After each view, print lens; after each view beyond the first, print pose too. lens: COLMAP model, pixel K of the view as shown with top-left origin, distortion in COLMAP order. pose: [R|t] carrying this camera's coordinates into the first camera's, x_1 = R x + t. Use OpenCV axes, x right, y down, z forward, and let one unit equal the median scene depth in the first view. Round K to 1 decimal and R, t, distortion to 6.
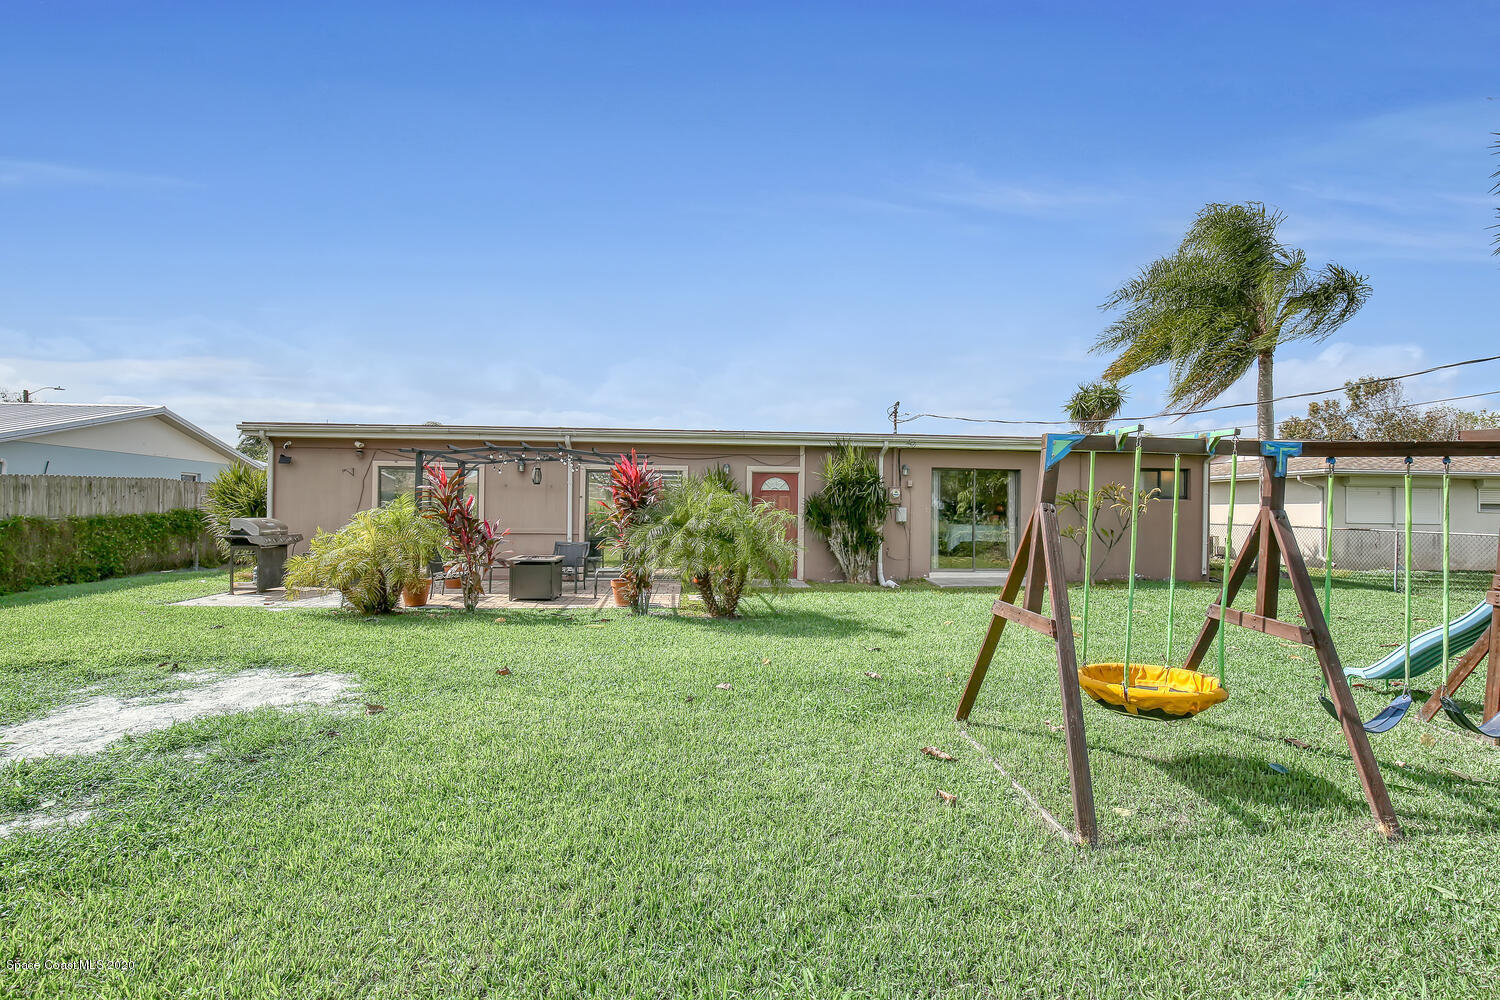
lens RADIAL K [[681.2, 0, 717.6], [0, 681.2, 502.9], [0, 0, 1]] dist [-0.002193, -0.000284]
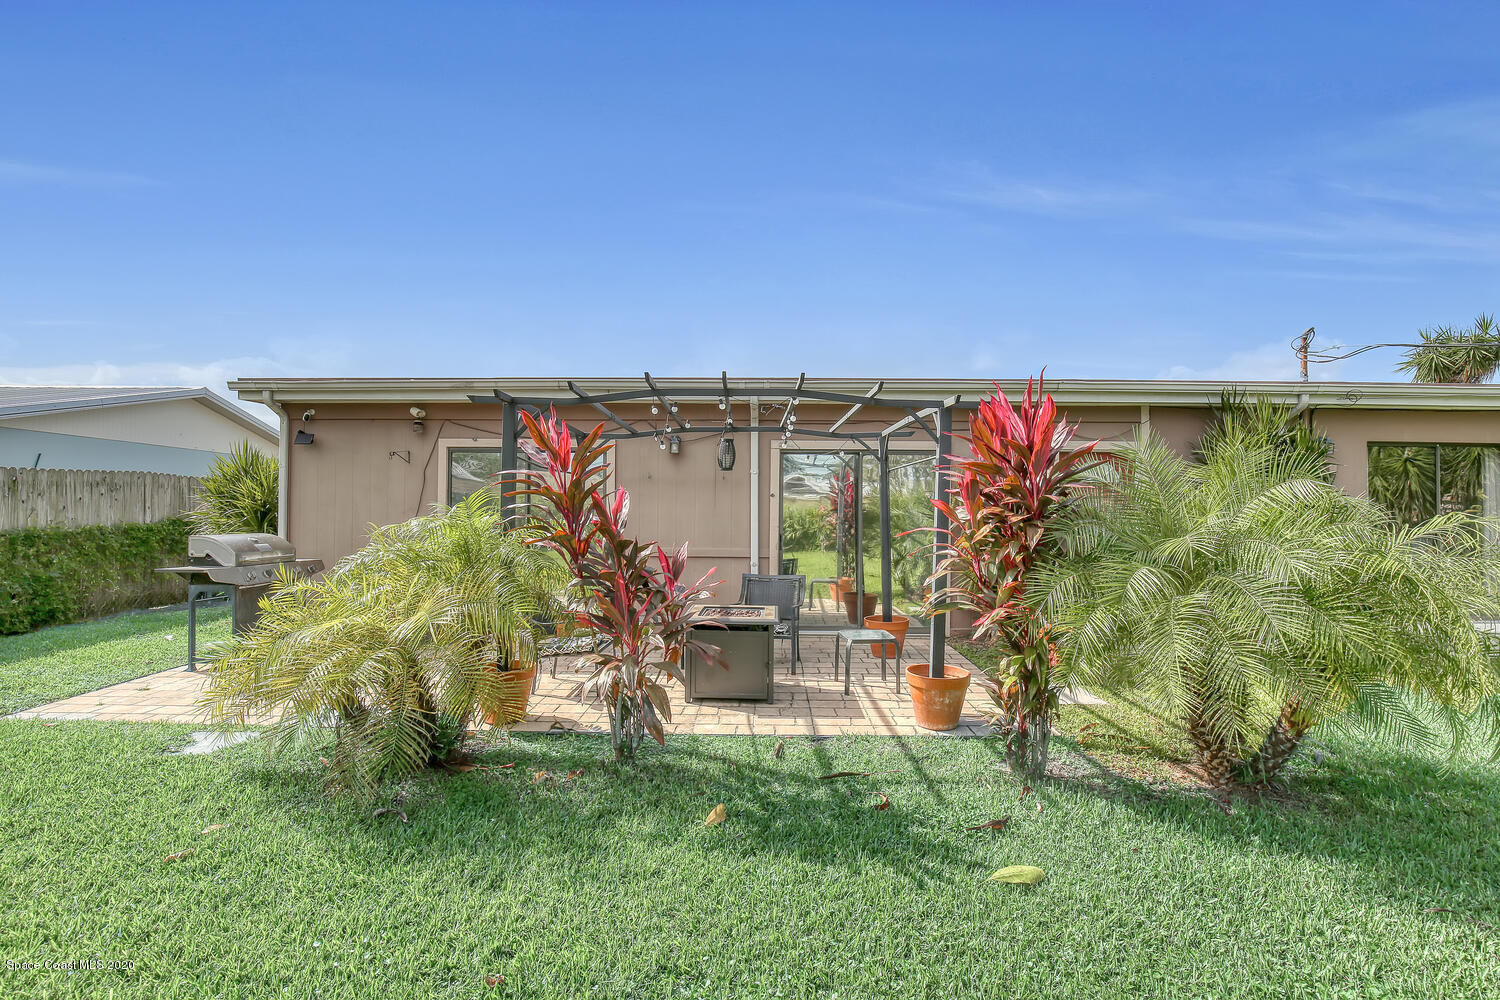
lens RADIAL K [[678.4, 0, 742.9], [0, 678.4, 500.1], [0, 0, 1]] dist [-0.025515, -0.000169]
pose [[0.996199, -0.006292, -0.086877, -0.180920], [0.005674, 0.999957, -0.007361, -0.000154], [0.086919, 0.006841, 0.996192, 0.419385]]
